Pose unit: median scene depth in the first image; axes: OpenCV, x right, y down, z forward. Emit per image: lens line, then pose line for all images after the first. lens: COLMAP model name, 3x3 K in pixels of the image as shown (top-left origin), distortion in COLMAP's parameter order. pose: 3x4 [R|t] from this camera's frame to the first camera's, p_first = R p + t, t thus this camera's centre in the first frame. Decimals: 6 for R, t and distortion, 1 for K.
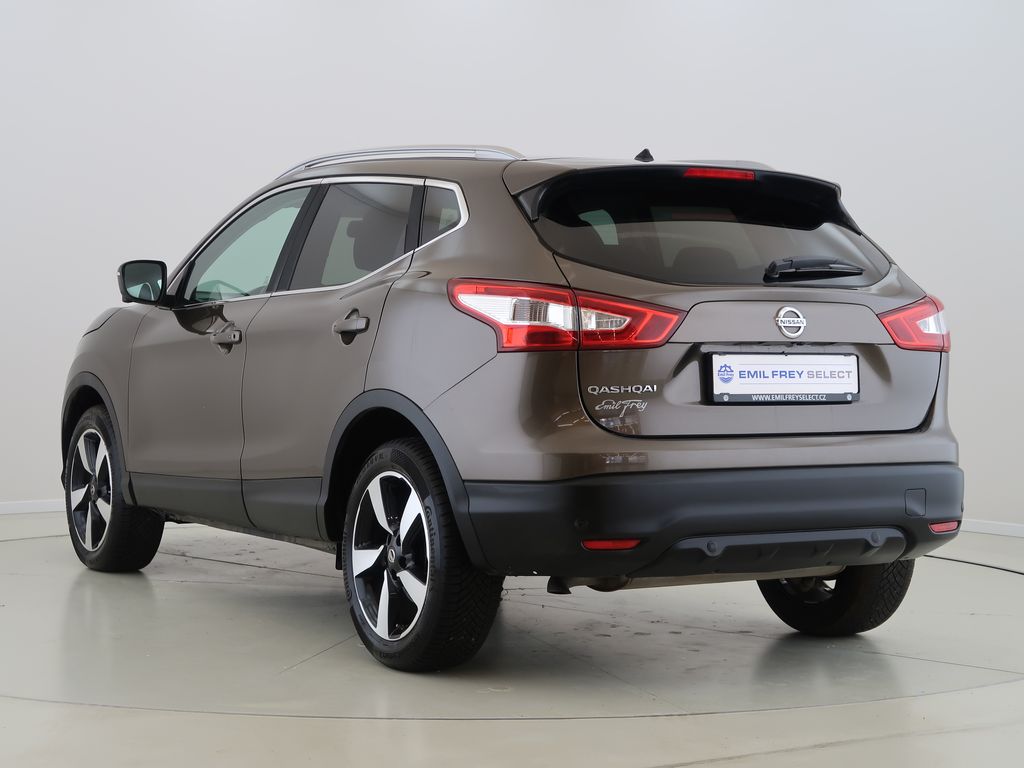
lens RADIAL K [[915.5, 0, 512.0], [0, 915.5, 384.0], [0, 0, 1]] dist [-0.013402, -0.006738]
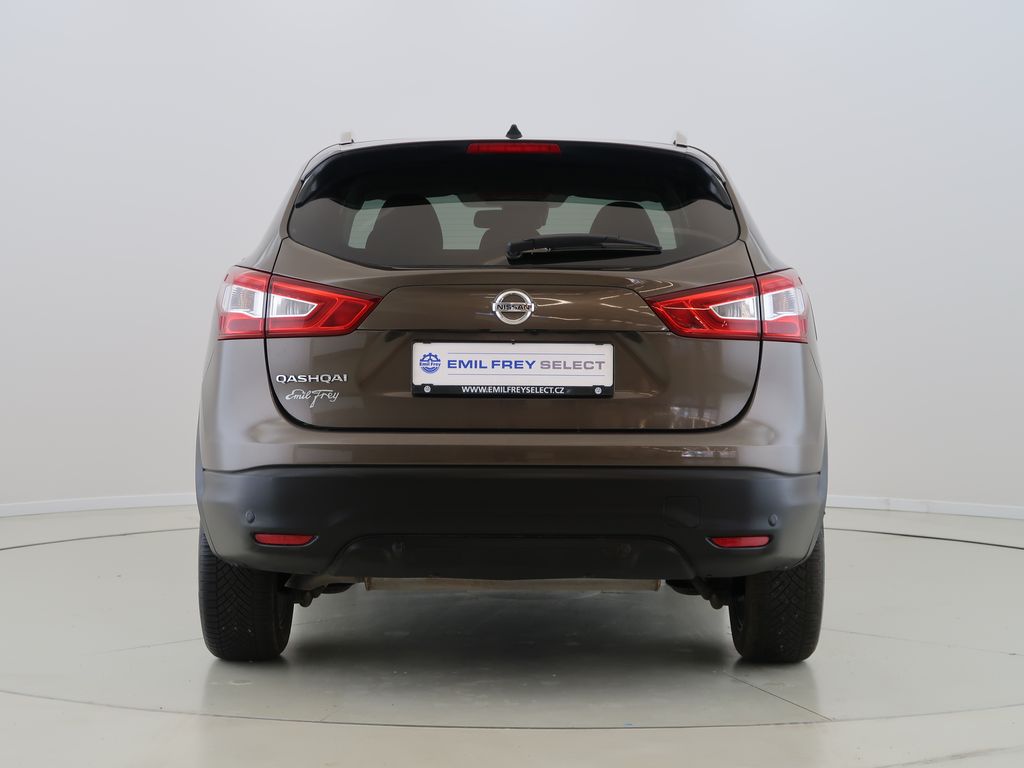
lens RADIAL K [[915.5, 0, 512.0], [0, 915.5, 384.0], [0, 0, 1]] dist [-0.013402, -0.006738]
pose [[0.977429, 0.013335, -0.210841, 0.490365], [-0.010803, 0.999855, 0.013152, -0.003081], [0.210986, -0.010577, 0.977432, 0.106122]]
